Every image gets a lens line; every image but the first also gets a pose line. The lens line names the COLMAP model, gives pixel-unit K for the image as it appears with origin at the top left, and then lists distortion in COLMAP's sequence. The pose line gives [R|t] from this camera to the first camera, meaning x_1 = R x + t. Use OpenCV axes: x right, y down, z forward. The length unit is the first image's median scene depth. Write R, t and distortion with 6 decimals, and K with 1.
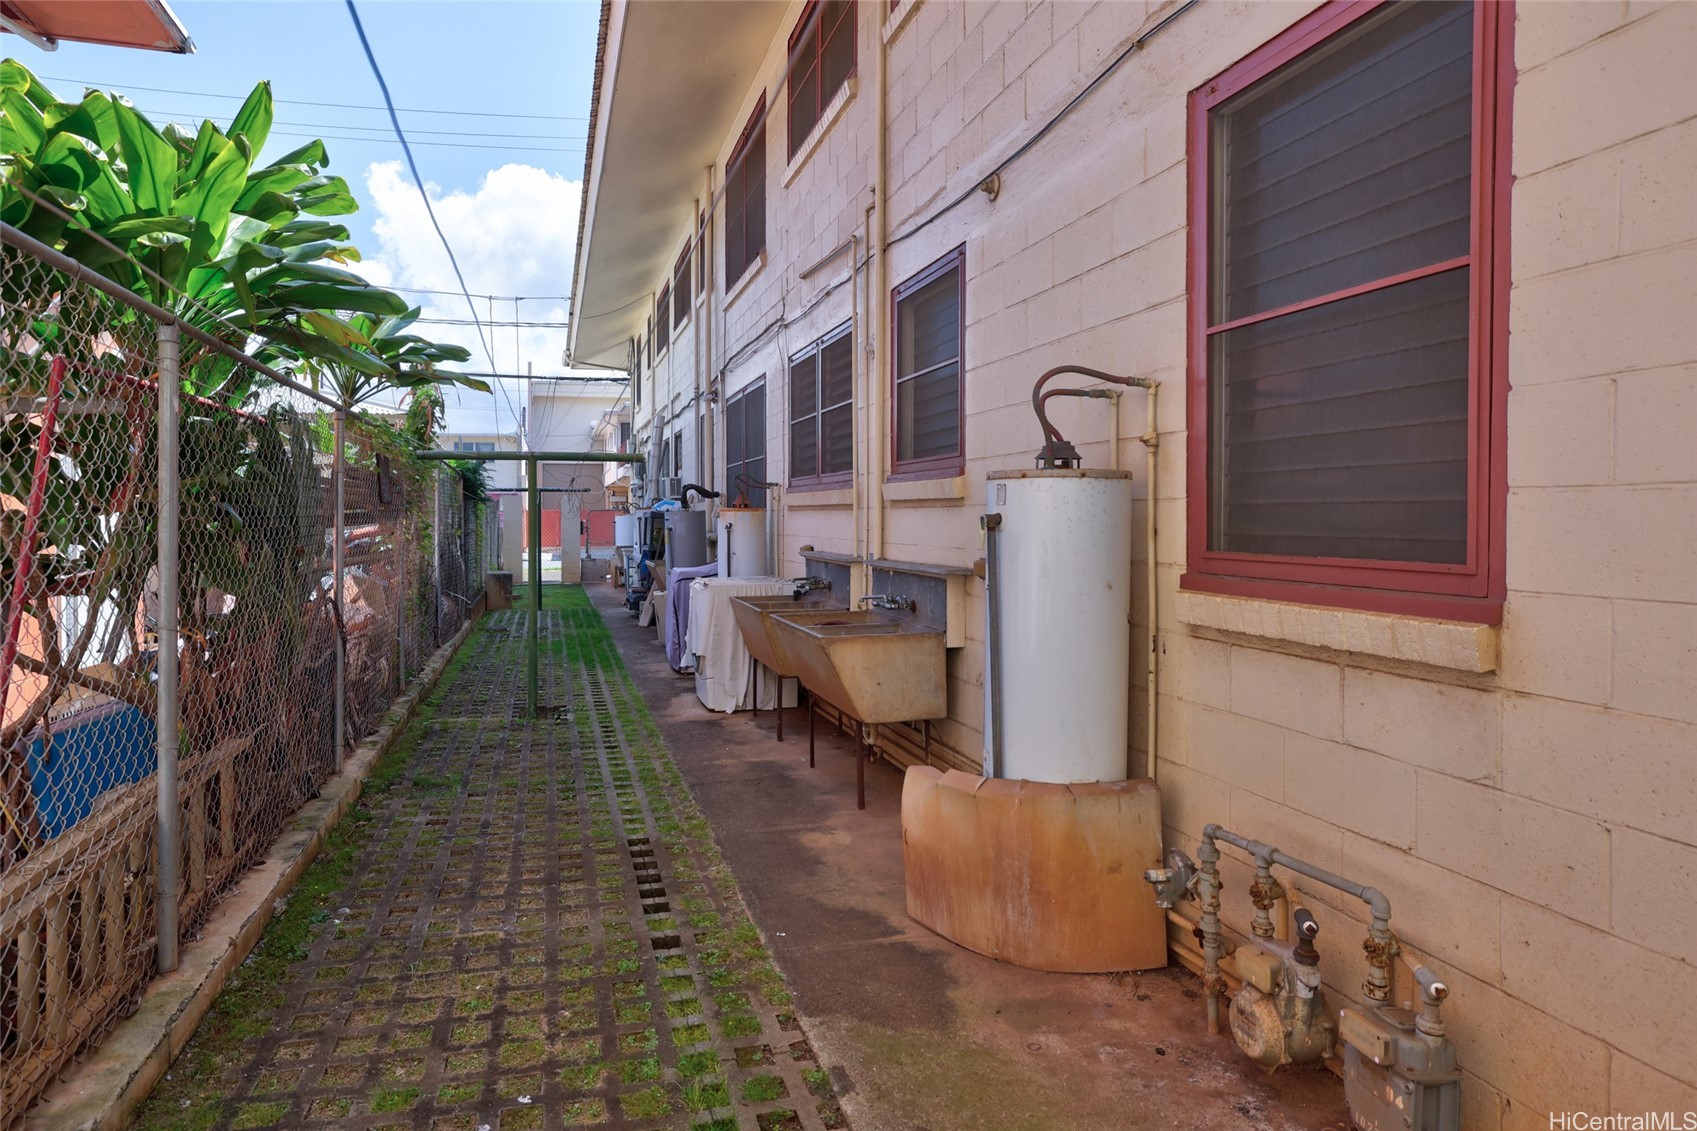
lens RADIAL K [[967.1, 0, 848.5], [0, 967.1, 565.5], [0, 0, 1]] dist [-0.023260, 0.001041]
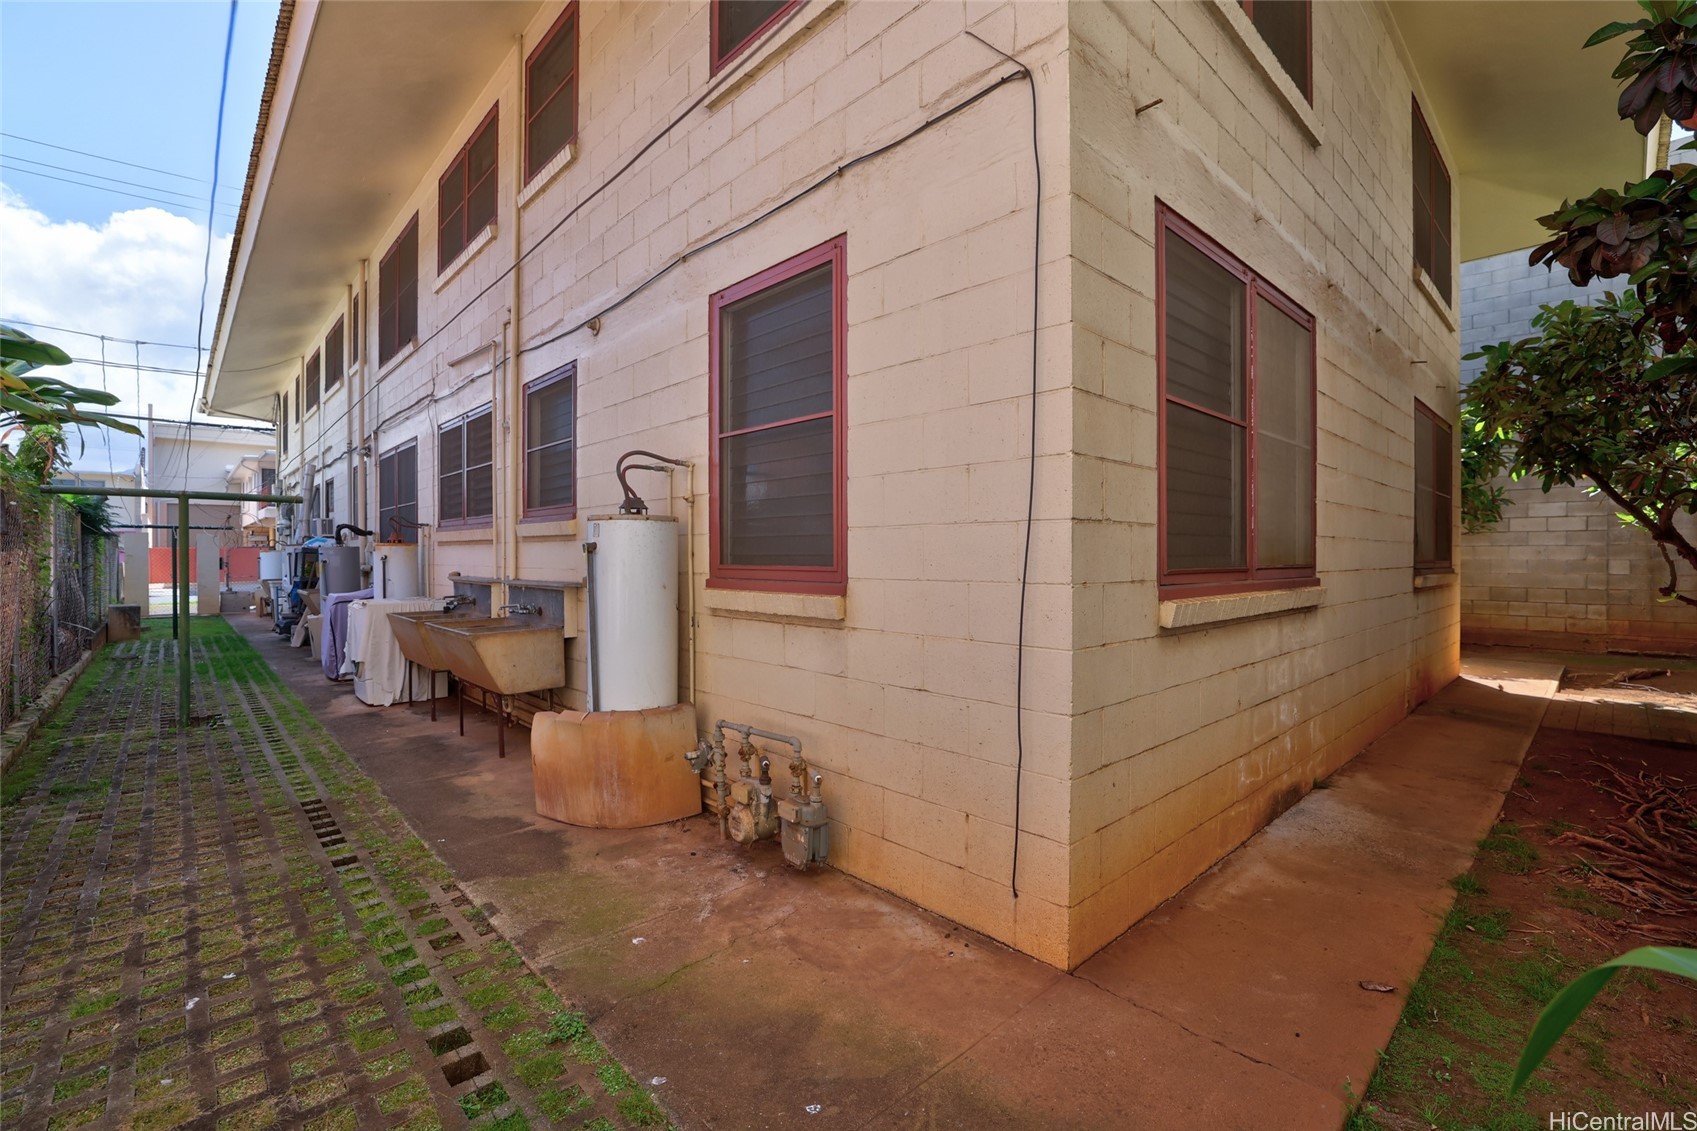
lens RADIAL K [[731.8, 0, 834.8], [0, 731.8, 578.5], [0, 0, 1]] dist [-0.048954, 0.021010]
pose [[0.902454, -0.006194, 0.430742, -0.001173], [0.015220, 0.999731, -0.017512, 0.021529], [-0.430517, 0.022360, 0.902305, -0.154096]]
